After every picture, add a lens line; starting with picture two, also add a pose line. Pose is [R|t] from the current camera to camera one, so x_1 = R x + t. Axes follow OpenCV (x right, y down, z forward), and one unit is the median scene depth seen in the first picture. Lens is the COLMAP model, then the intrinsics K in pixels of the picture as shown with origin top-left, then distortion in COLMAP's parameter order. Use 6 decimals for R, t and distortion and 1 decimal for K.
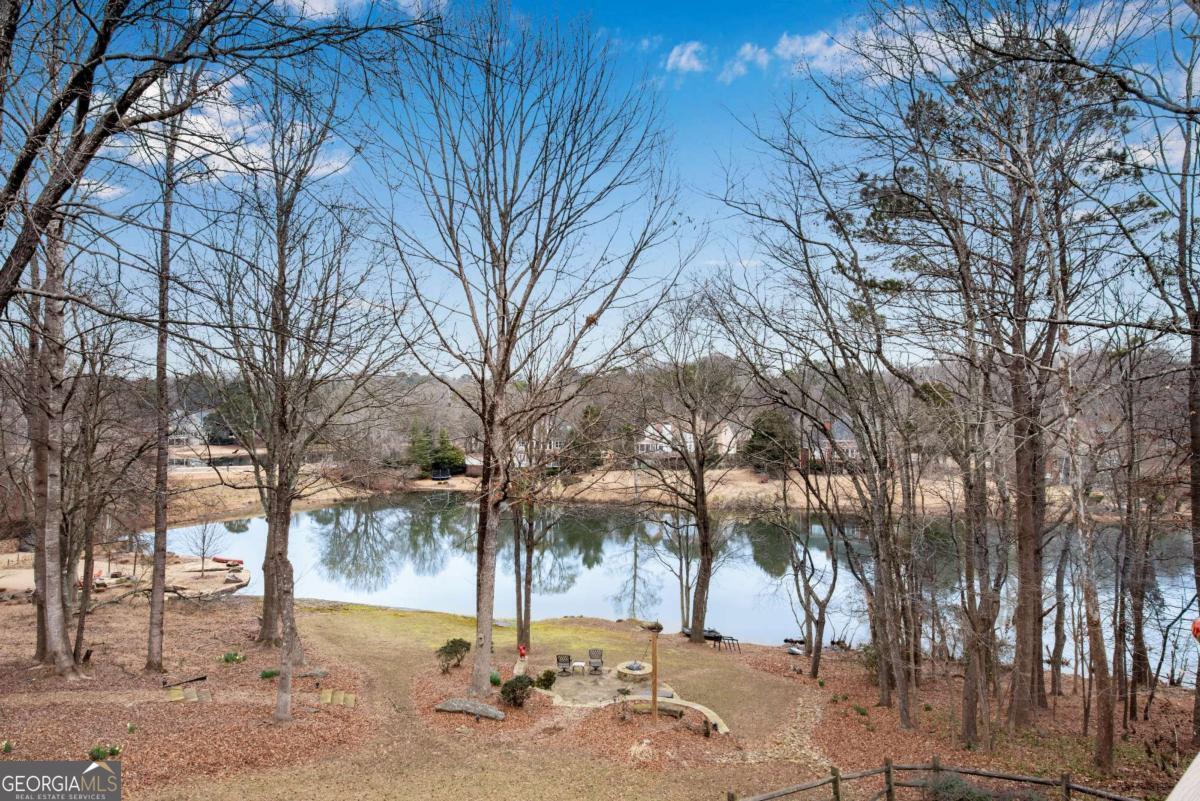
lens RADIAL K [[699.5, 0, 596.9], [0, 699.5, 402.4], [0, 0, 1]] dist [0.008574, -0.000959]
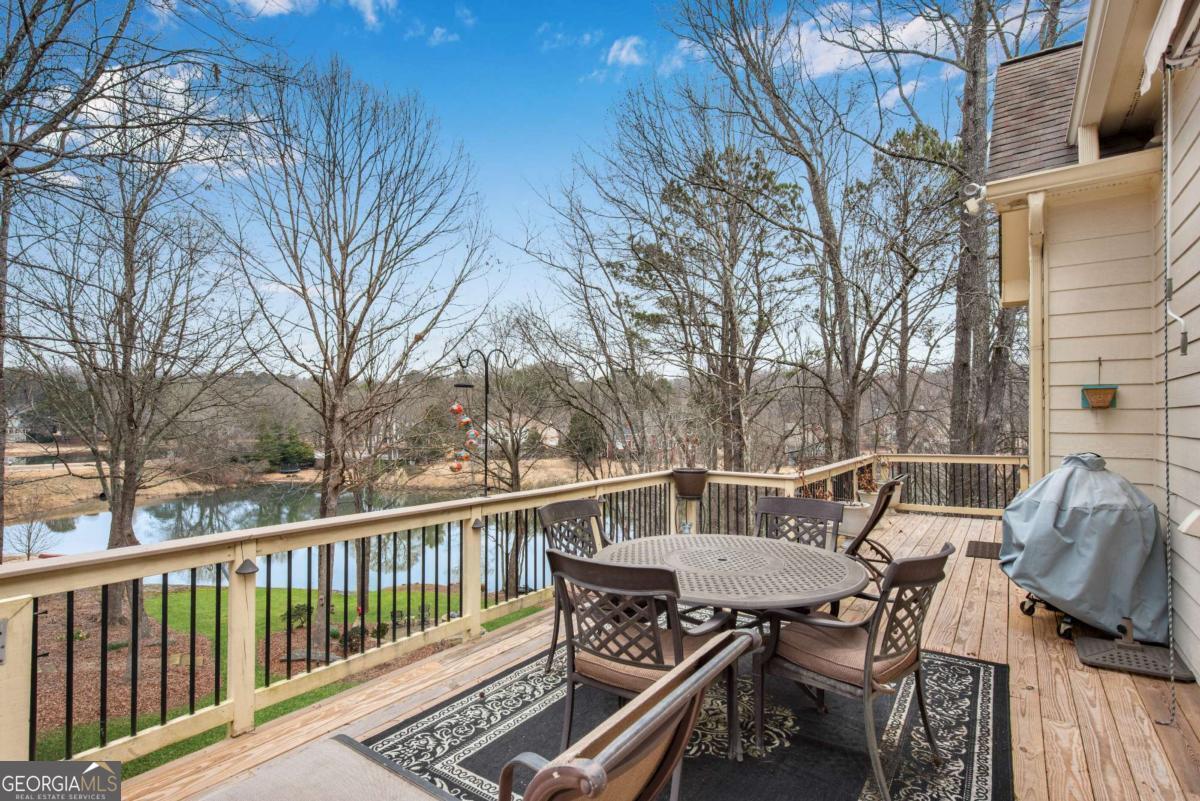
lens RADIAL K [[611.8, 0, 605.5], [0, 611.8, 406.8], [0, 0, 1]] dist [-0.005136, 0.000598]
pose [[0.967466, 0.005688, 0.252939, 0.036504], [-0.007688, 0.999947, 0.006918, -0.004339], [-0.252886, -0.008638, 0.967458, -0.124669]]
